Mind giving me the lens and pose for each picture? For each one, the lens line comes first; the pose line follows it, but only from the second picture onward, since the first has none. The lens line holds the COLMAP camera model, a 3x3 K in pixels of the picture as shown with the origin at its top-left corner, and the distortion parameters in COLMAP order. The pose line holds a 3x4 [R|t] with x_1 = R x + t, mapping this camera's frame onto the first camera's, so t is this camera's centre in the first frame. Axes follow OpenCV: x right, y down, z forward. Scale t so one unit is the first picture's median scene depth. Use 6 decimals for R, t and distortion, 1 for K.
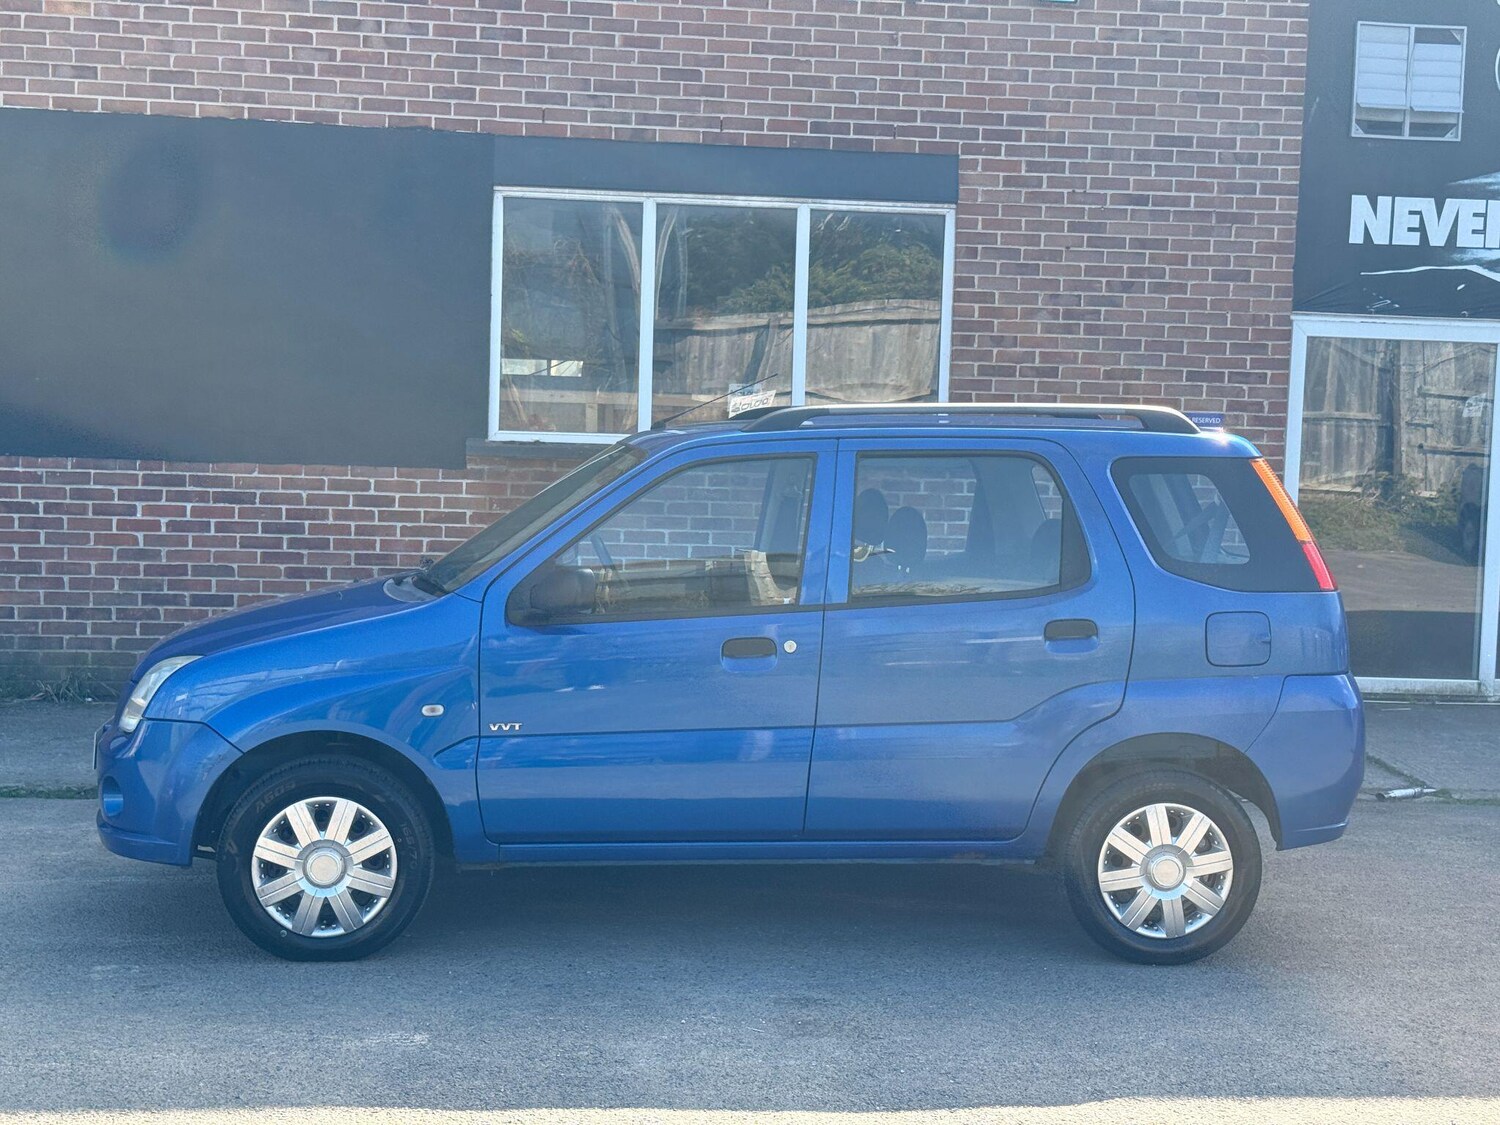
lens RADIAL K [[2100.6, 0, 757.6], [0, 2100.6, 532.4], [0, 0, 1]] dist [0.220855, -0.426741]
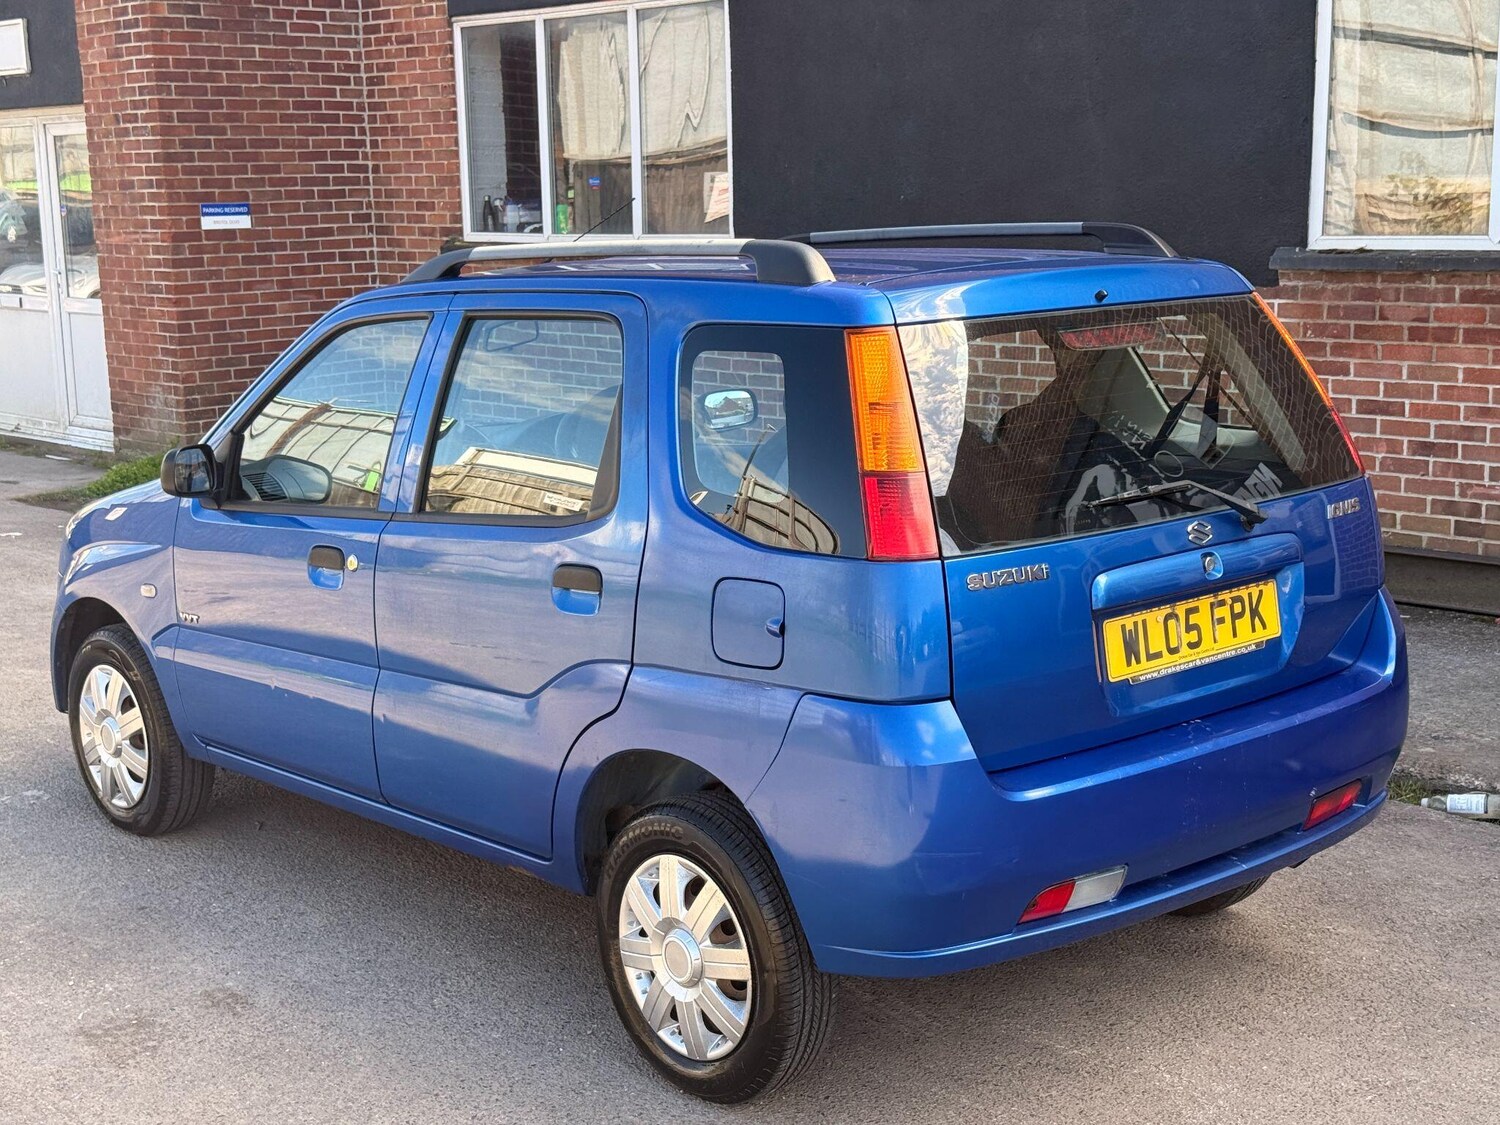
lens RADIAL K [[2082.8, 0, 743.2], [0, 2082.8, 578.8], [0, 0, 1]] dist [0.216236, -0.572049]
pose [[0.596938, 0.109437, -0.794788, 0.396558], [-0.008352, 0.991447, 0.130243, -0.022990], [0.802244, -0.071109, 0.592747, 0.360626]]
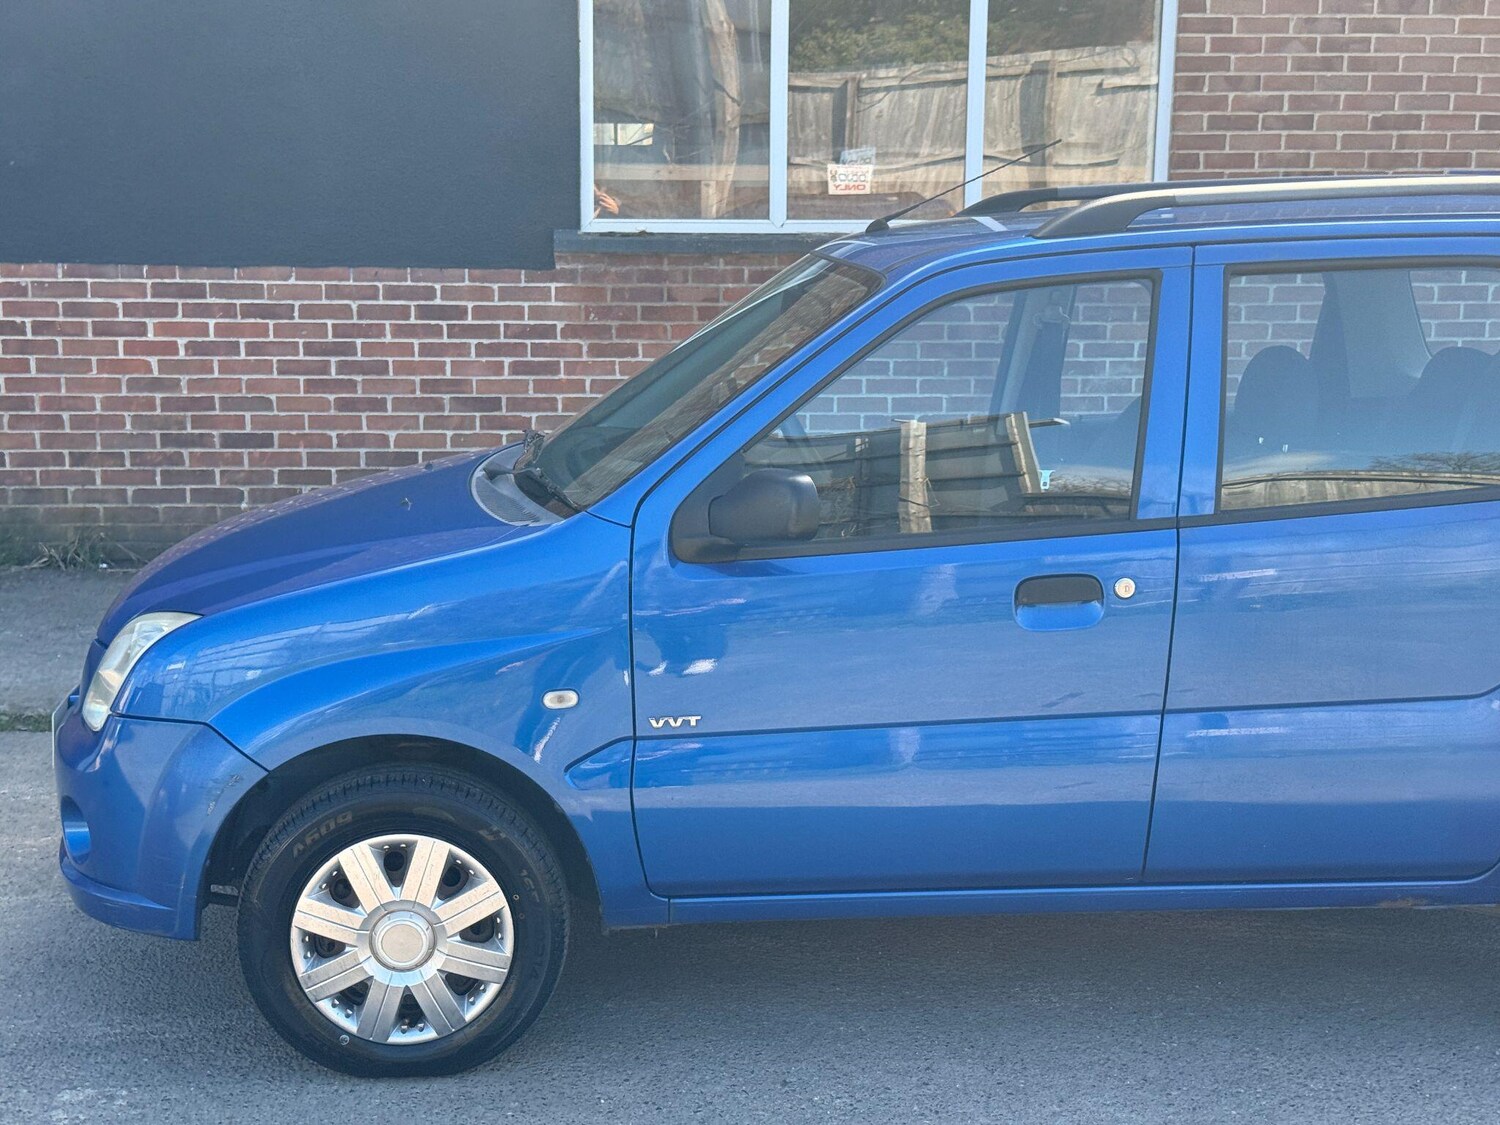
lens RADIAL K [[2109.4, 0, 737.6], [0, 2109.4, 565.5], [0, 0, 1]] dist [0.204402, -0.463199]
pose [[0.999110, -0.014715, -0.039538, -0.040843], [0.019558, 0.991958, 0.125044, -0.018293], [0.037380, -0.125706, 0.991363, 0.206000]]
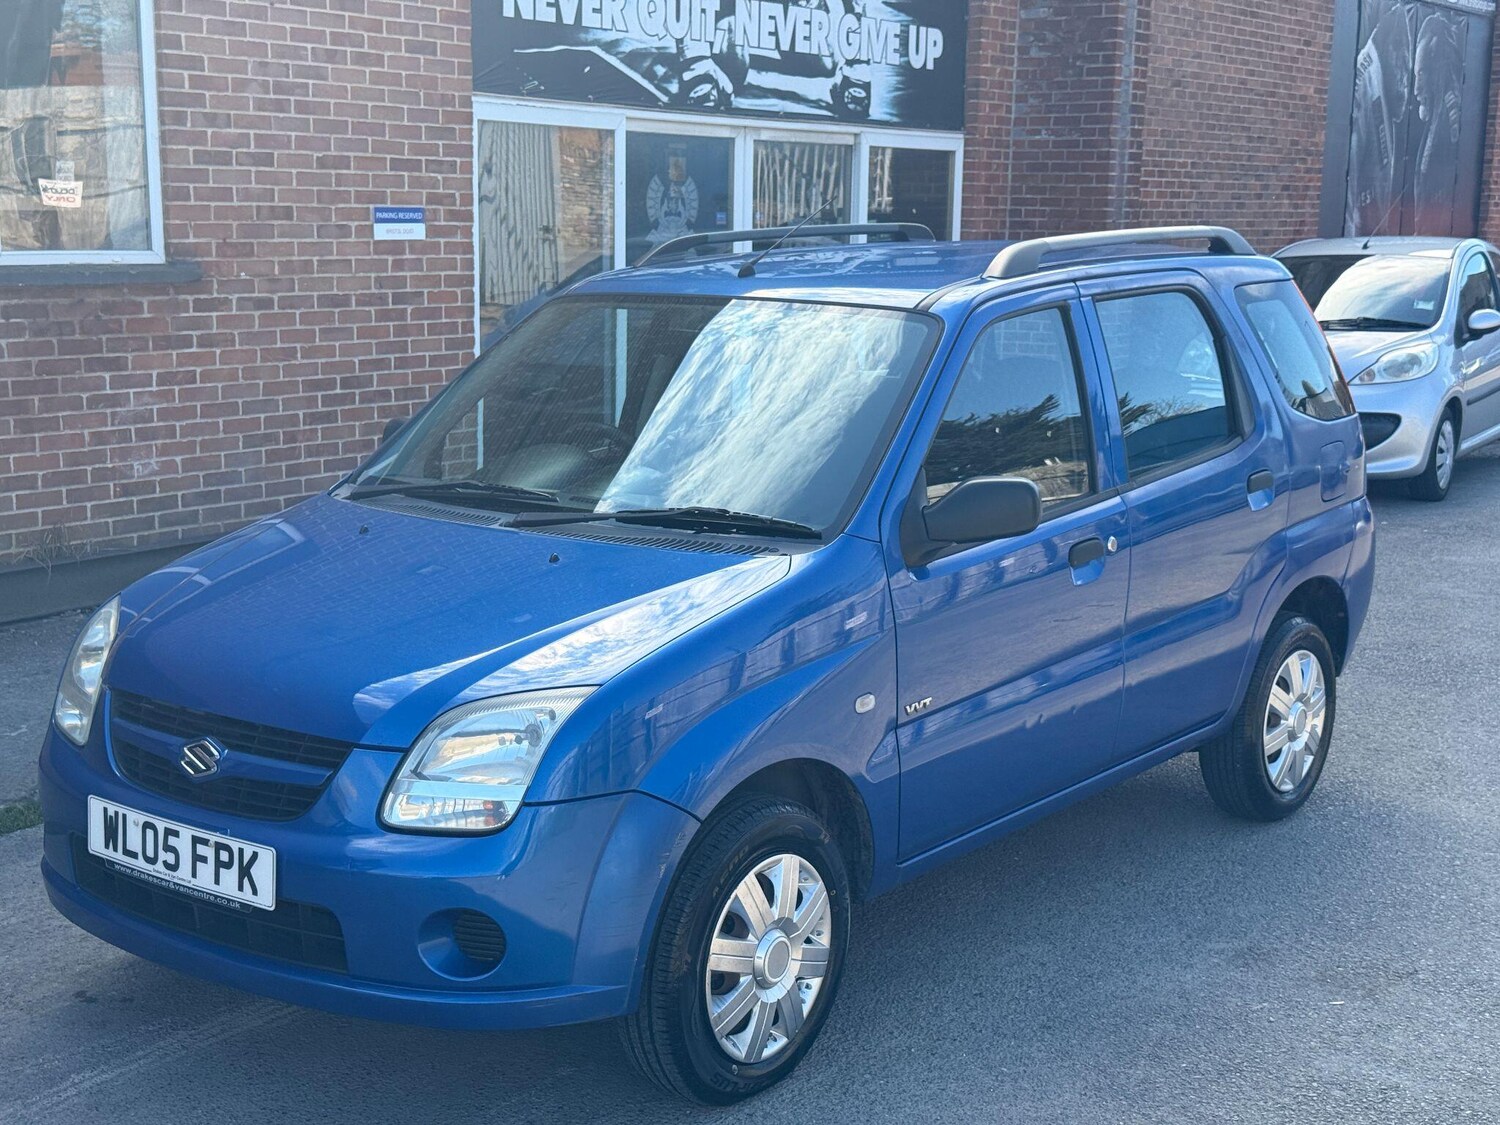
lens RADIAL K [[2086.1, 0, 753.2], [0, 2086.1, 586.1], [0, 0, 1]] dist [0.207473, -0.543170]
pose [[0.684168, -0.151239, 0.713471, -0.363049], [0.050030, 0.985691, 0.160968, -0.036972], [-0.727606, -0.074434, 0.681945, 0.301622]]
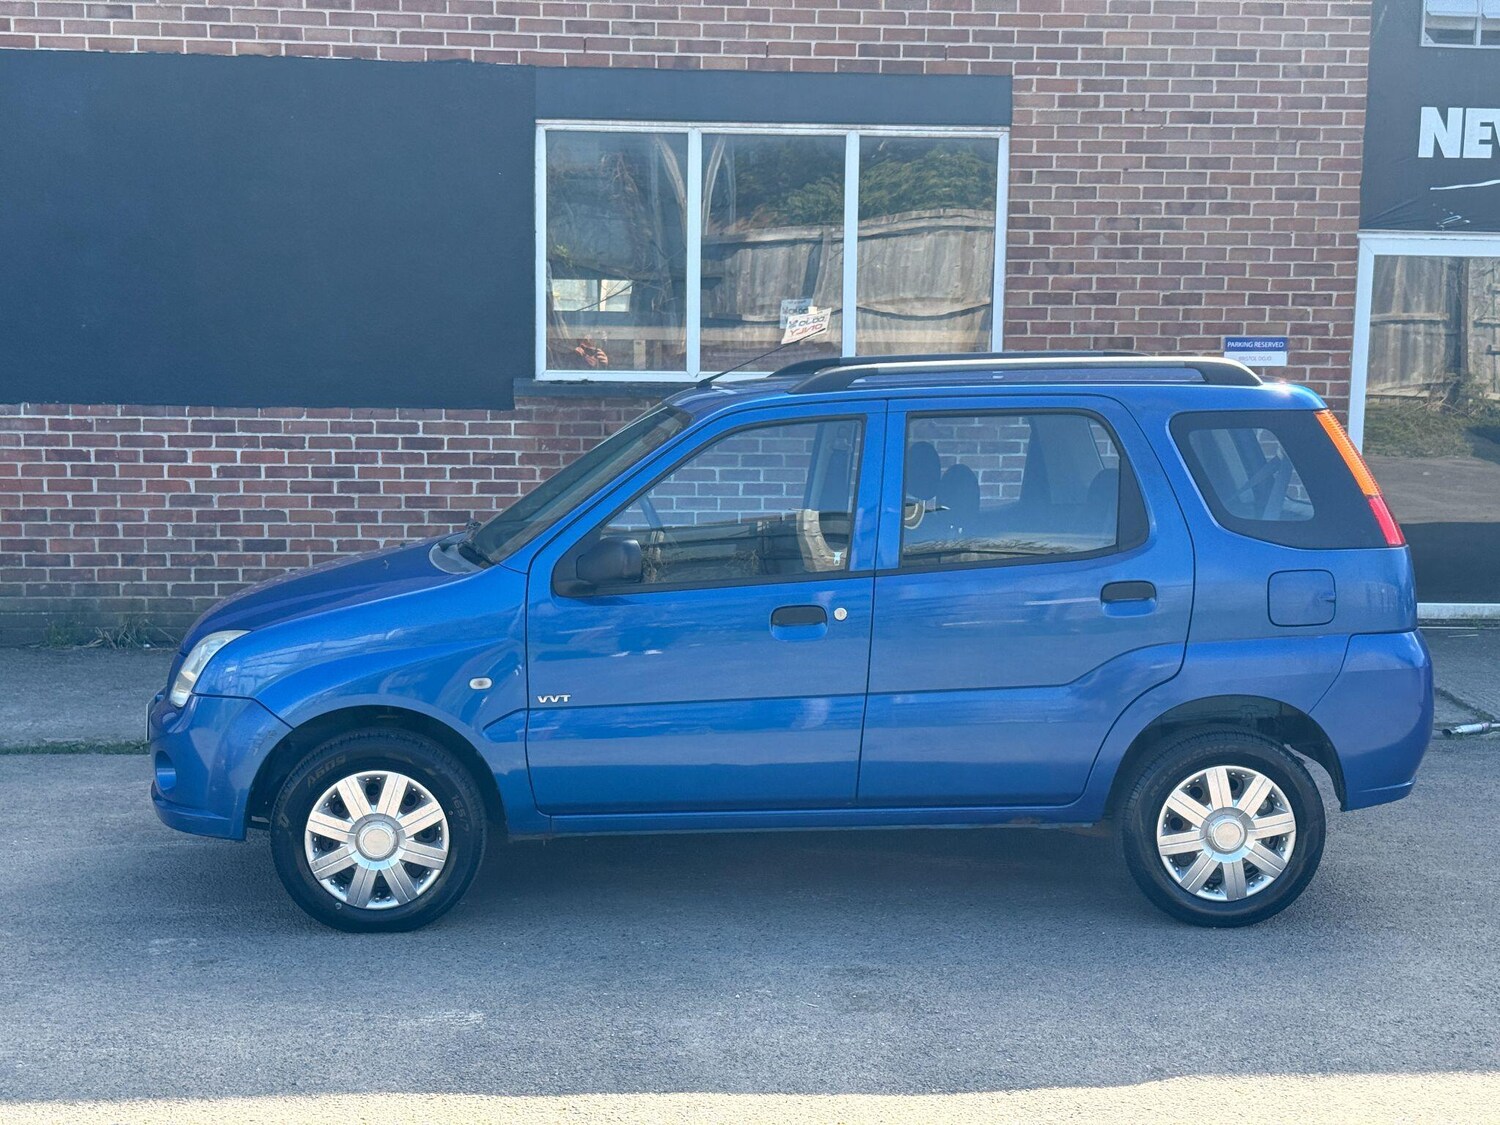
lens RADIAL K [[2106.1, 0, 750.0], [0, 2106.1, 562.5], [0, 0, 1]] dist [0.204669, -0.372396]
pose [[0.999421, -0.013890, -0.031046, 0.002249], [0.015717, 0.998111, 0.059386, -0.015897], [0.030163, -0.059839, 0.997752, 0.009745]]
